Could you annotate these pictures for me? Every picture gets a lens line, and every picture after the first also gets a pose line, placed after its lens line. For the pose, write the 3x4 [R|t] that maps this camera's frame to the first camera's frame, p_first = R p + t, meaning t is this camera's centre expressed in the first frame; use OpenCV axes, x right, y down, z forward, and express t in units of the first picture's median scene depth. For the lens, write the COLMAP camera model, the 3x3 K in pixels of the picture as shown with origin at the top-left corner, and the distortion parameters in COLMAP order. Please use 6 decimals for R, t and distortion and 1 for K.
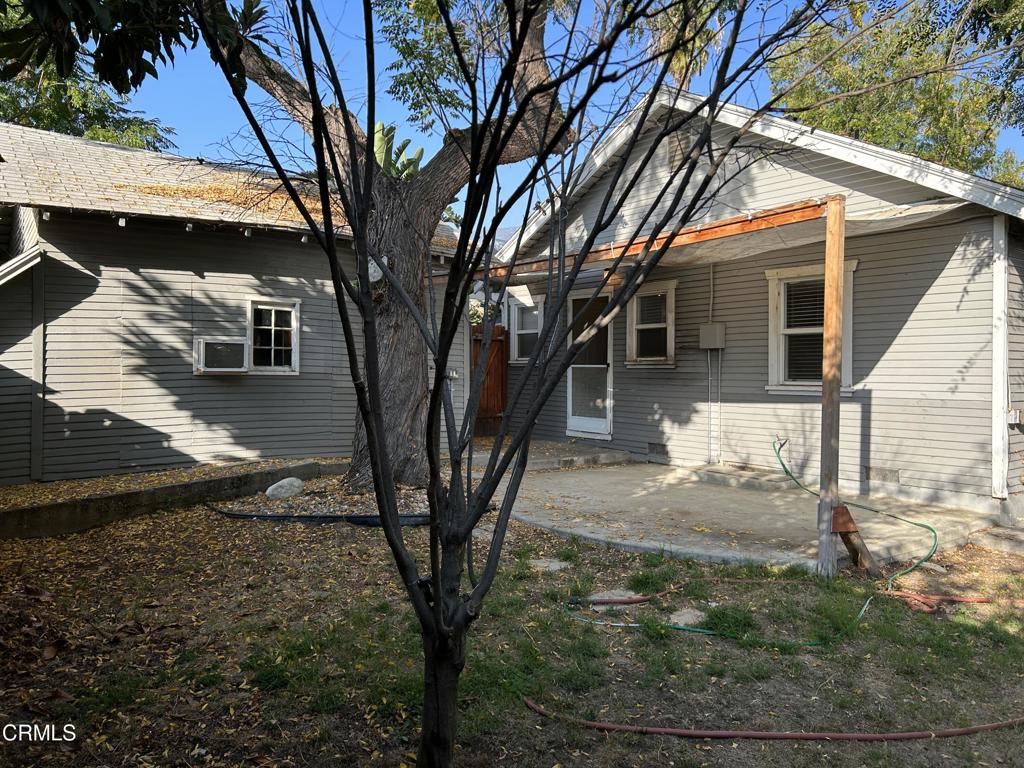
lens RADIAL K [[767.2, 0, 503.4], [0, 767.2, 375.8], [0, 0, 1]] dist [0.057058, -0.060692]
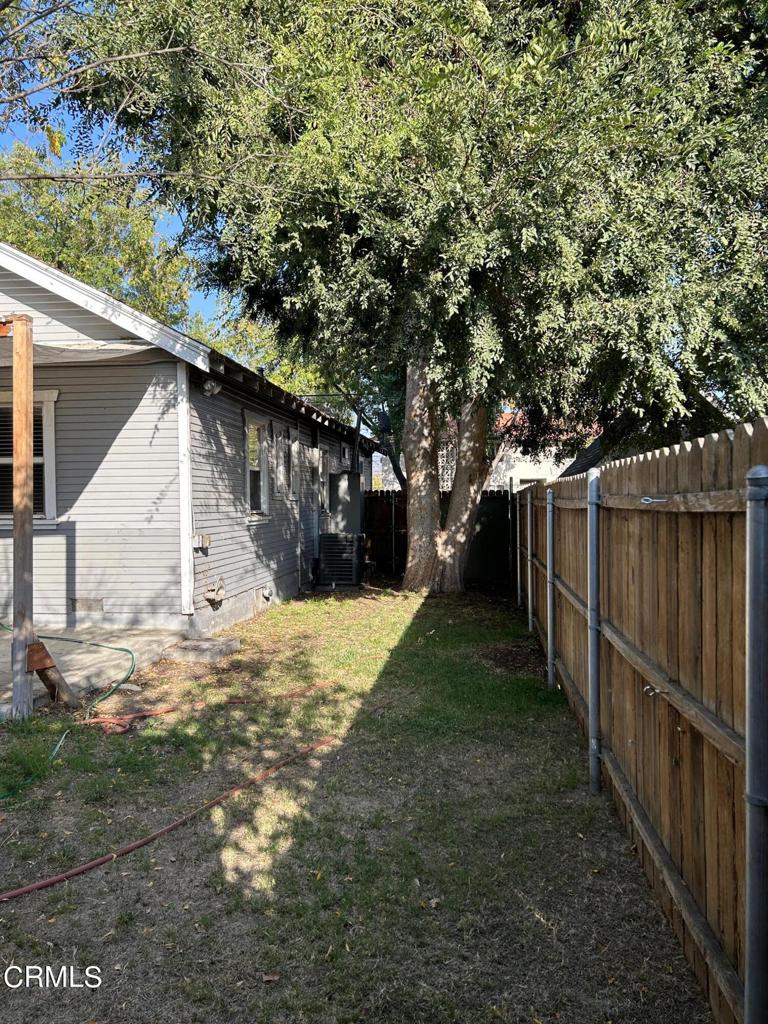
lens RADIAL K [[767.2, 0, 387.1], [0, 767.2, 517.6], [0, 0, 1]] dist [0.057058, -0.060692]
pose [[0.692504, -0.023463, 0.721032, 0.034958], [0.017531, 0.999723, 0.015695, 0.004499], [-0.721201, 0.001771, 0.692724, 0.017575]]
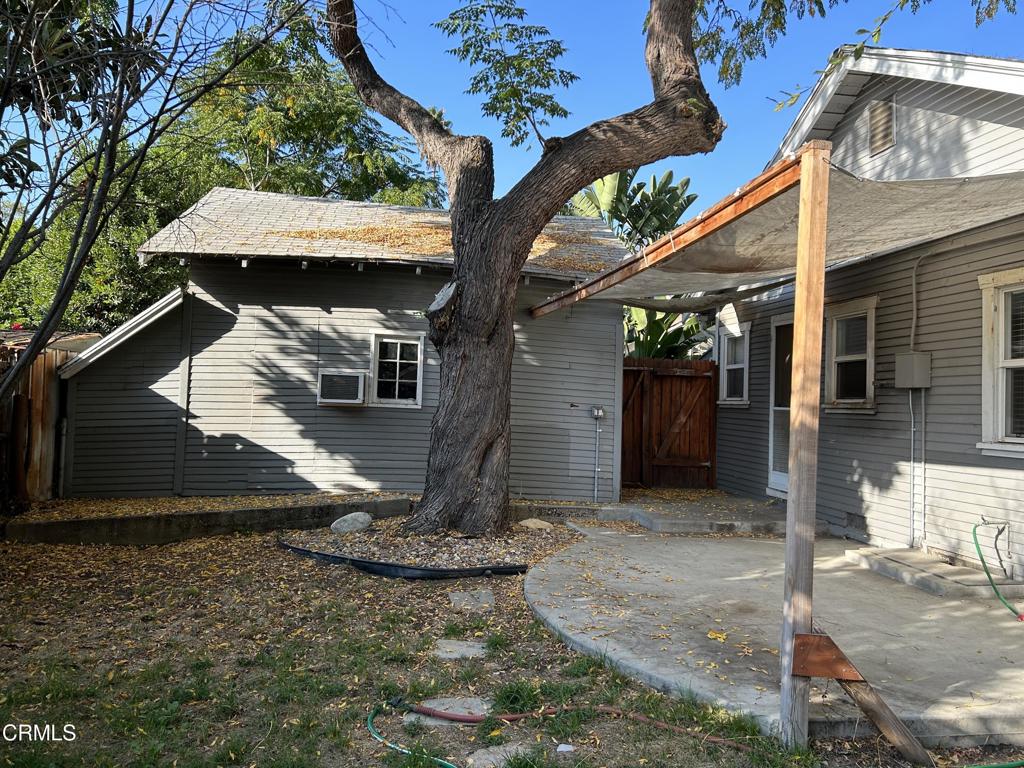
lens RADIAL K [[767.2, 0, 511.2], [0, 767.2, 378.6], [0, 0, 1]] dist [0.057058, -0.060692]
pose [[0.880189, 0.007542, -0.474563, 0.359820], [-0.031322, 0.998617, -0.042225, -0.001764], [0.473588, 0.052030, 0.879208, 0.228531]]
